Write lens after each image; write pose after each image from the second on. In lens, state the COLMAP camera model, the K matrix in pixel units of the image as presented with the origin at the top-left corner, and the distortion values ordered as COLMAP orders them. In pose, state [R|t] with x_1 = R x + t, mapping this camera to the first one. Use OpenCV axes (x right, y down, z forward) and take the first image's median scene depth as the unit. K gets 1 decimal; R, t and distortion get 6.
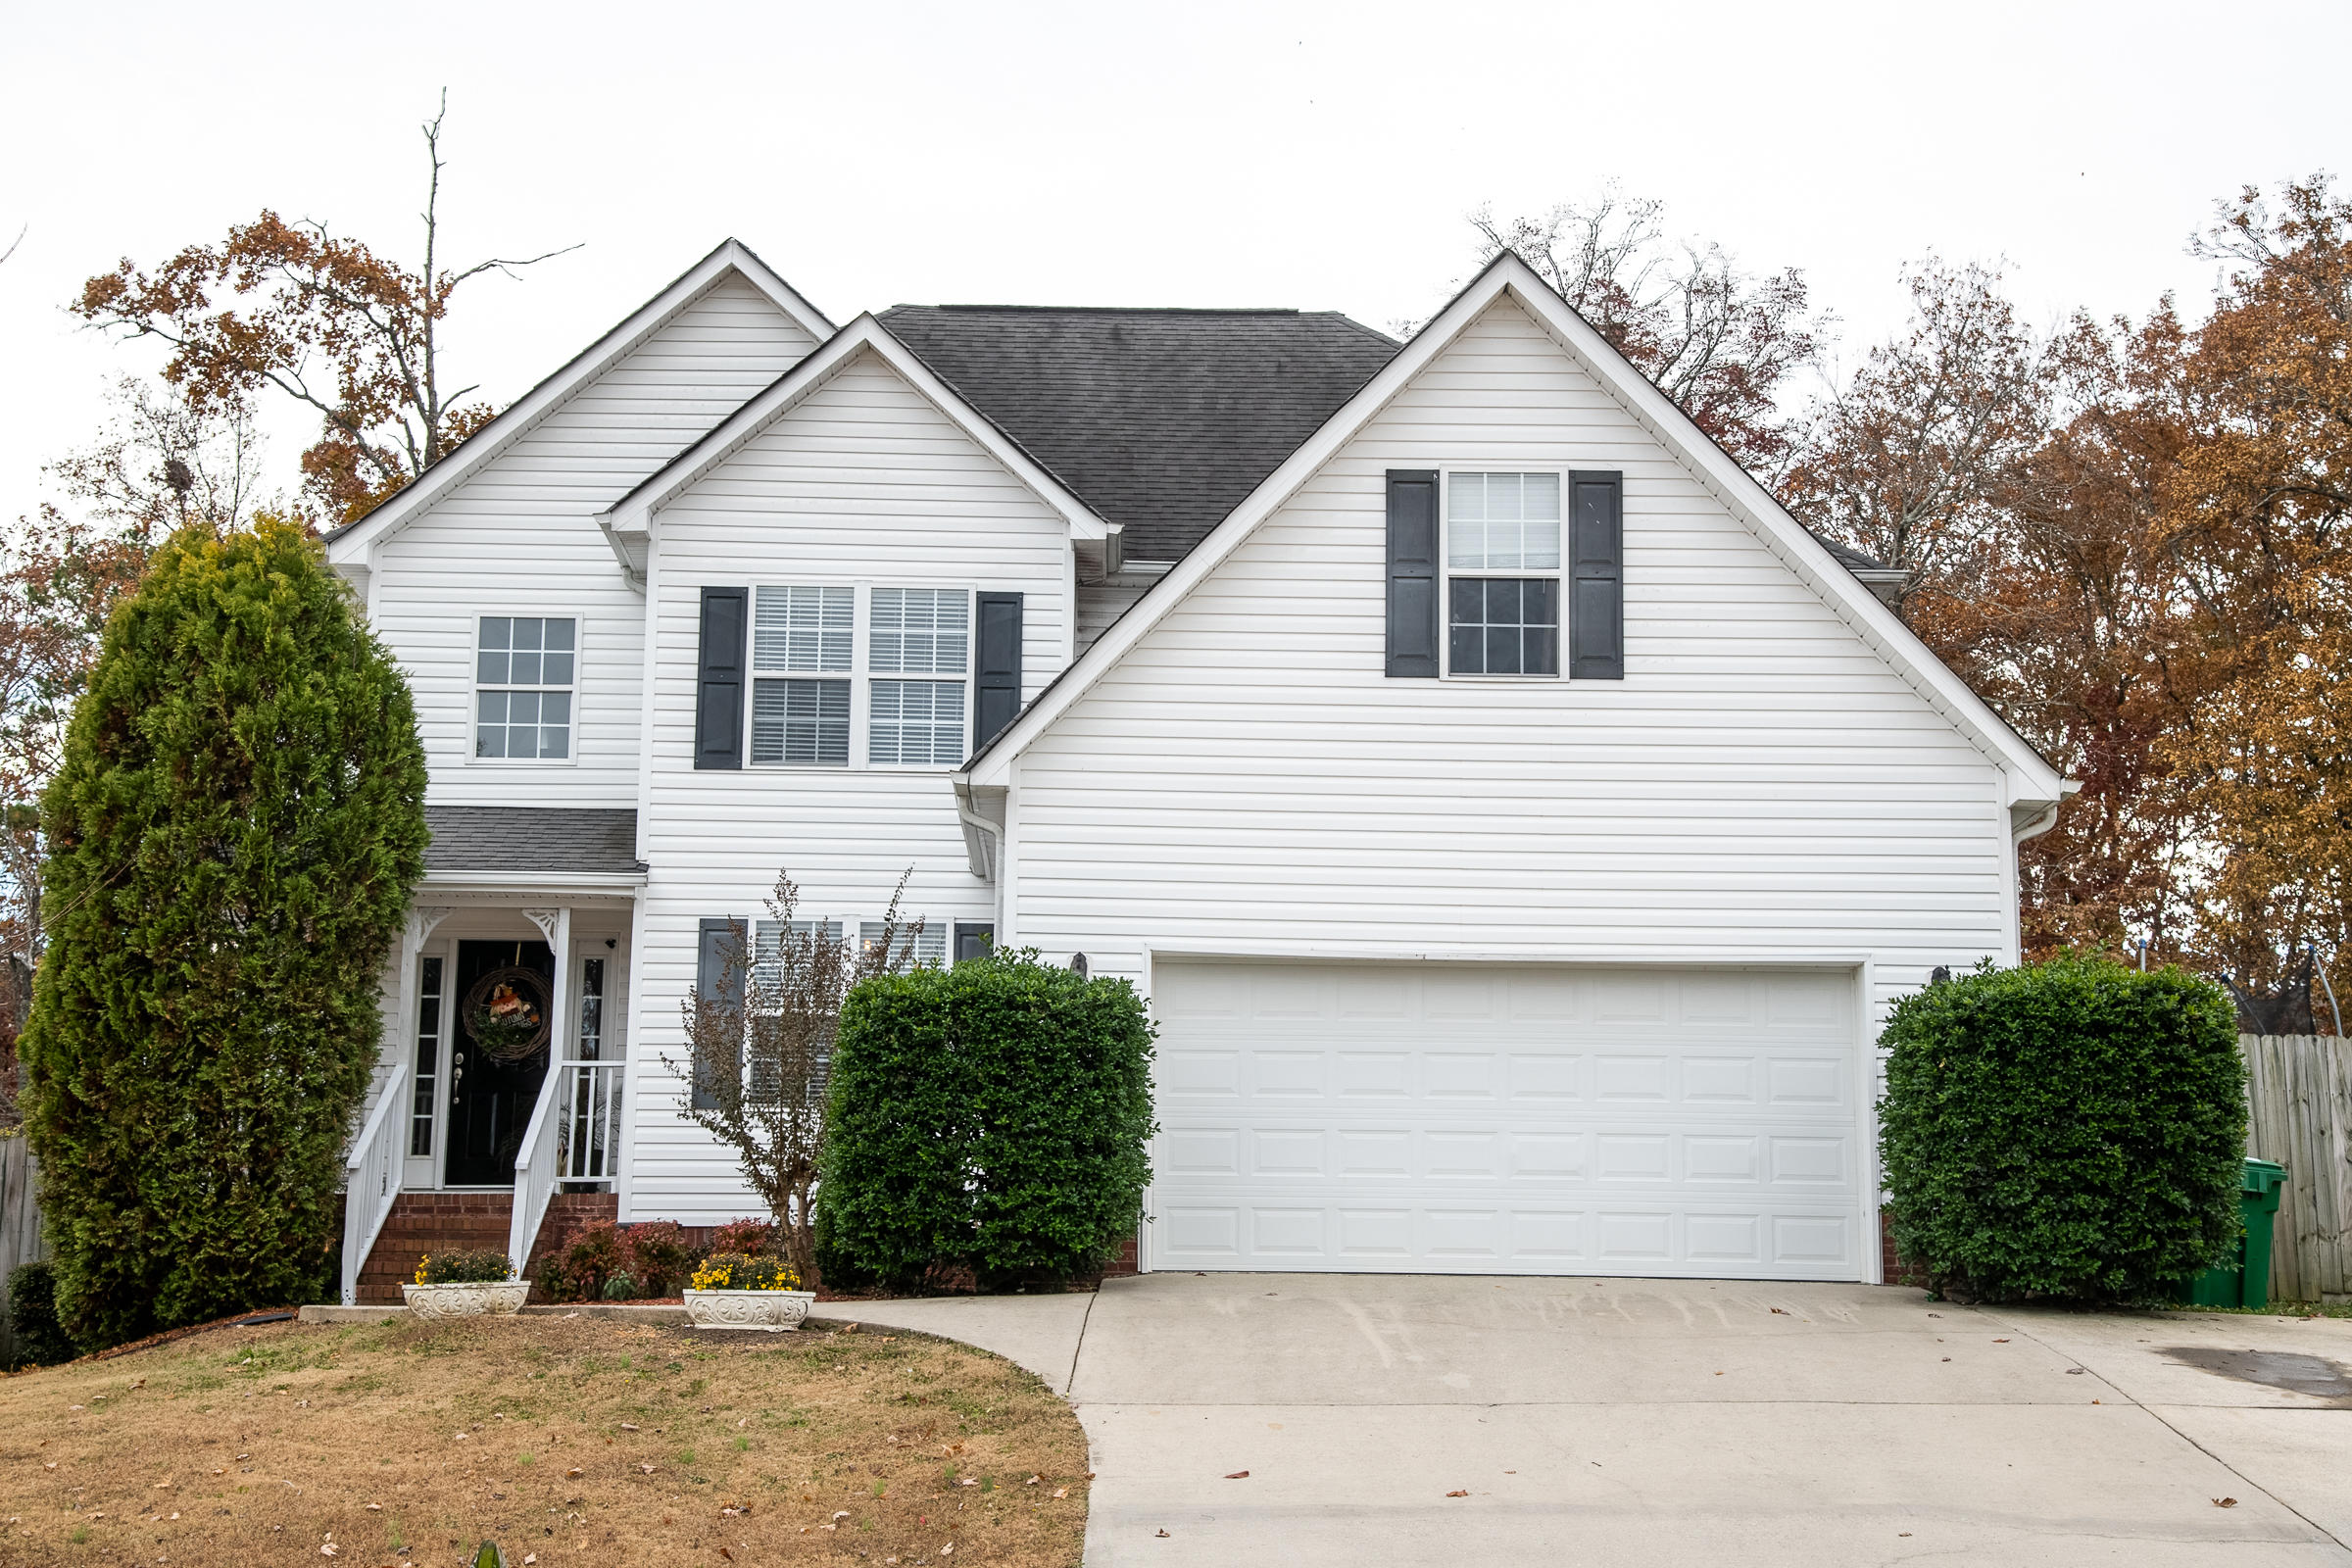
lens RADIAL K [[3505.7, 0, 1120.9], [0, 3505.7, 687.2], [0, 0, 1]] dist [0.206768, 0.000000]
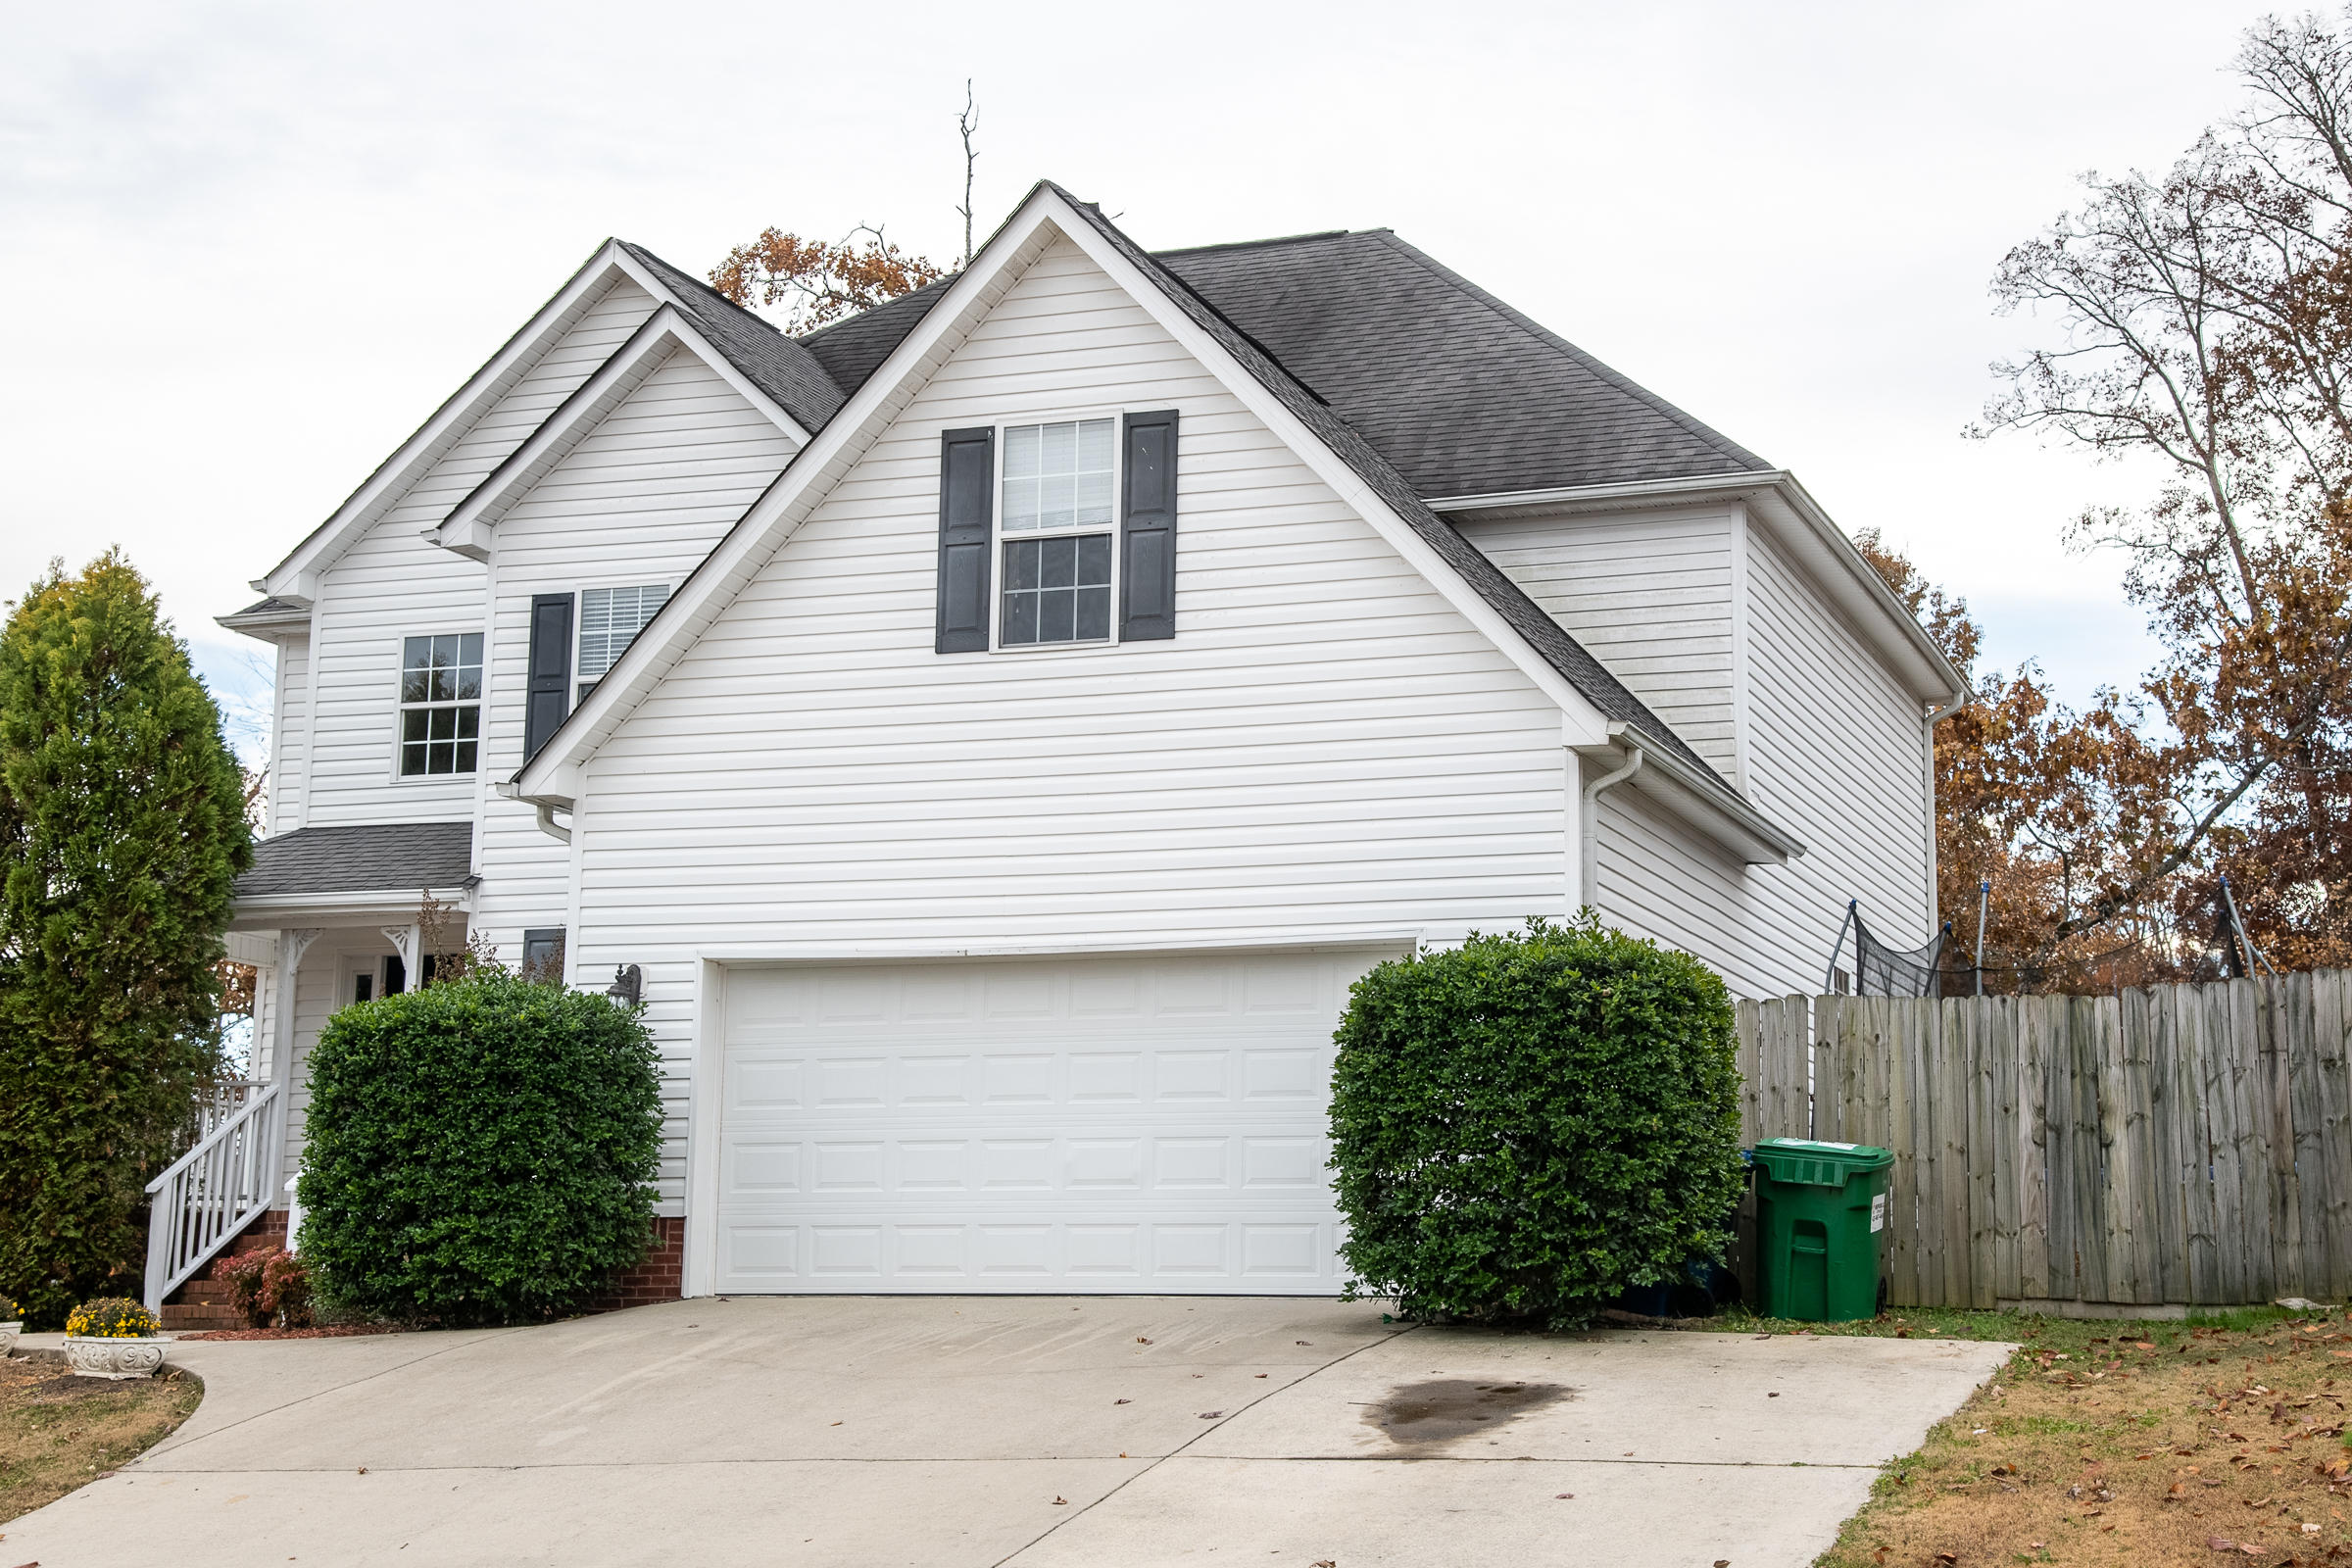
lens RADIAL K [[3505.7, 0, 1153.4], [0, 3505.7, 688.1], [0, 0, 1]] dist [0.206768, 0.000000]
pose [[0.933022, -0.065385, -0.353829, 0.454892], [0.072603, 0.997335, 0.007148, 0.003623], [0.352419, -0.032358, 0.935283, 0.146928]]
